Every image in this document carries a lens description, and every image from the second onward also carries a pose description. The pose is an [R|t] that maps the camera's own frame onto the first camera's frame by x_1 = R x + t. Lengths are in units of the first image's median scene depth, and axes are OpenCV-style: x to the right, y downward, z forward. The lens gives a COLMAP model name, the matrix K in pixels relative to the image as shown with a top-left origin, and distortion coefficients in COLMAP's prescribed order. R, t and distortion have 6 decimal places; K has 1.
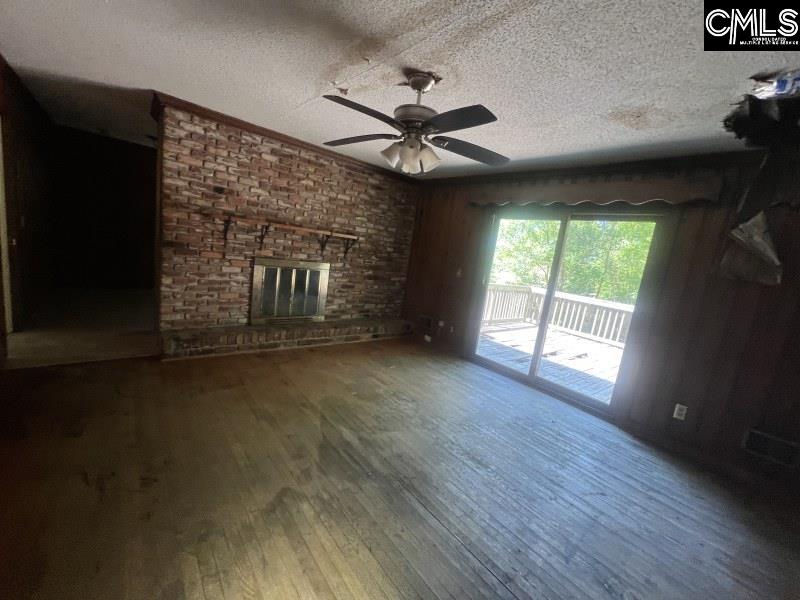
lens RADIAL K [[321.6, 0, 398.5], [0, 321.6, 297.9], [0, 0, 1]] dist [-0.000752, 0.000312]
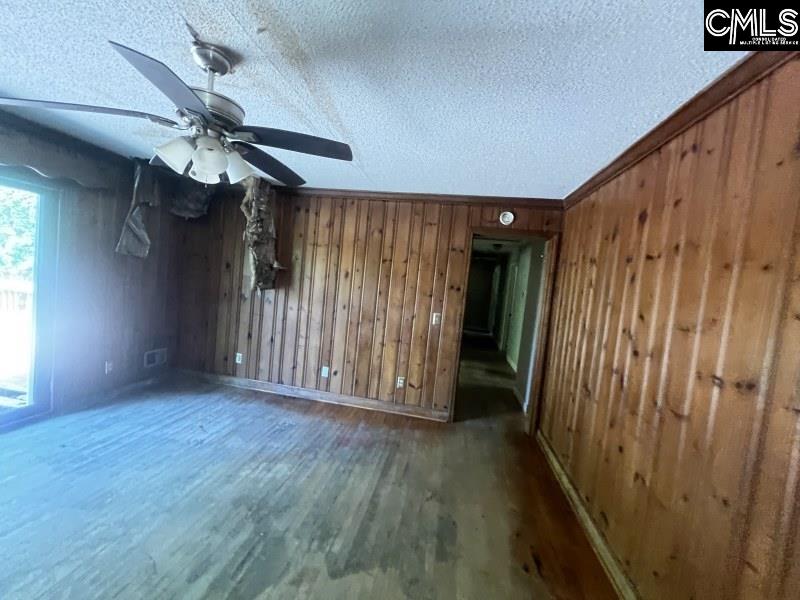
lens RADIAL K [[321.6, 0, 398.5], [0, 321.6, 297.9], [0, 0, 1]] dist [-0.000752, 0.000312]
pose [[-0.615752, -0.240793, 0.750245, -0.801825], [-0.055840, 0.963102, 0.263280, -0.343614], [-0.785959, 0.120222, -0.606478, 1.095128]]
